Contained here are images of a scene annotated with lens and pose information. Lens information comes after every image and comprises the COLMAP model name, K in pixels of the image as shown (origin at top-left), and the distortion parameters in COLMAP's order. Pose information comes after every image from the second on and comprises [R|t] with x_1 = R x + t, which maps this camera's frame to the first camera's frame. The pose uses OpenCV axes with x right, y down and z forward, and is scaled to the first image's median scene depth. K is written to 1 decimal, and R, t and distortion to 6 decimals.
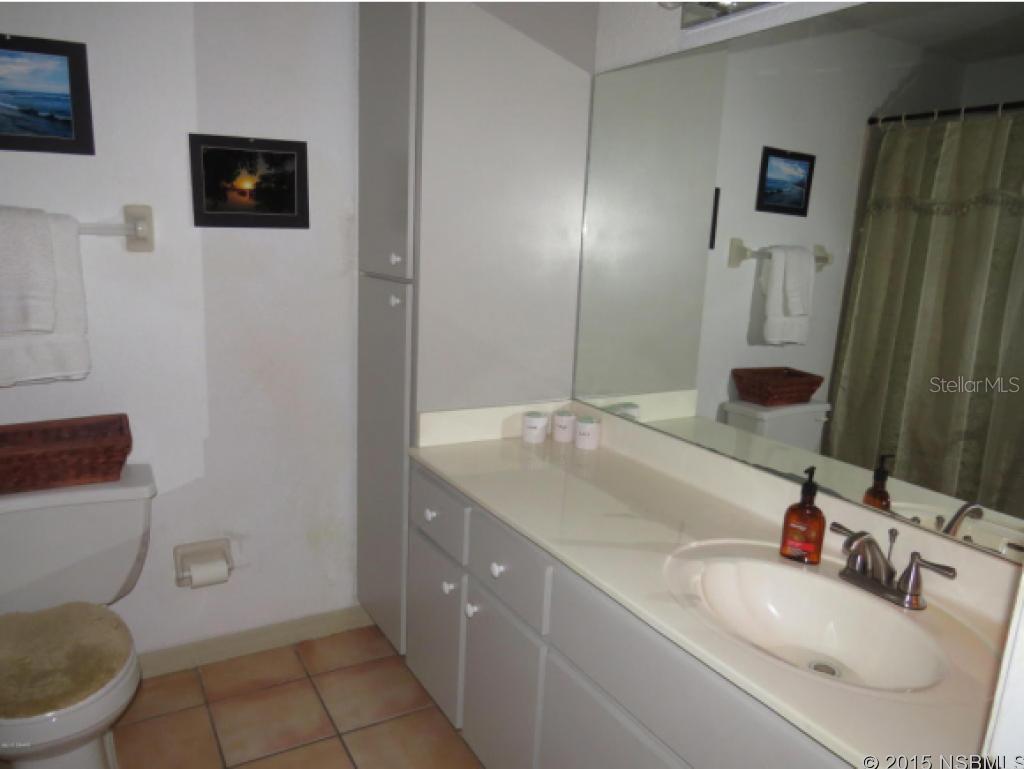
lens RADIAL K [[730.1, 0, 510.2], [0, 730.1, 384.7], [0, 0, 1]] dist [-0.003872, 0.003505]
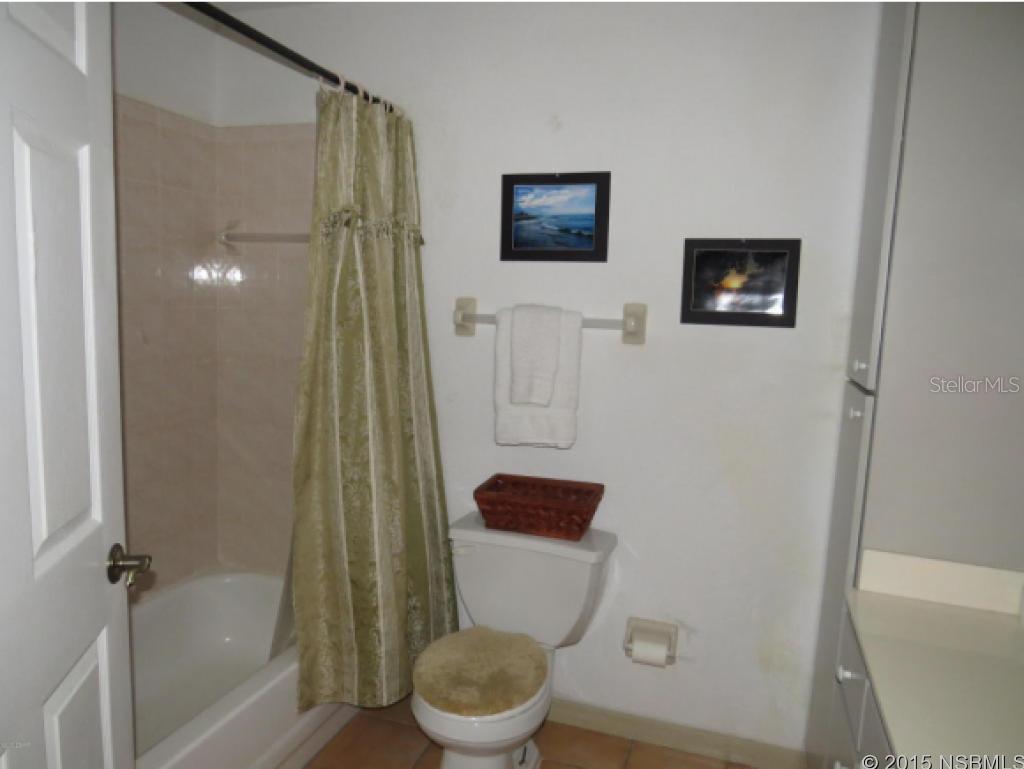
lens RADIAL K [[730.1, 0, 513.7], [0, 730.1, 388.5], [0, 0, 1]] dist [-0.003872, 0.003505]
pose [[0.675876, 0.088656, -0.731663, 0.208649], [-0.173480, 0.983983, -0.041023, -0.039434], [0.716307, 0.154656, 0.680431, 0.121449]]
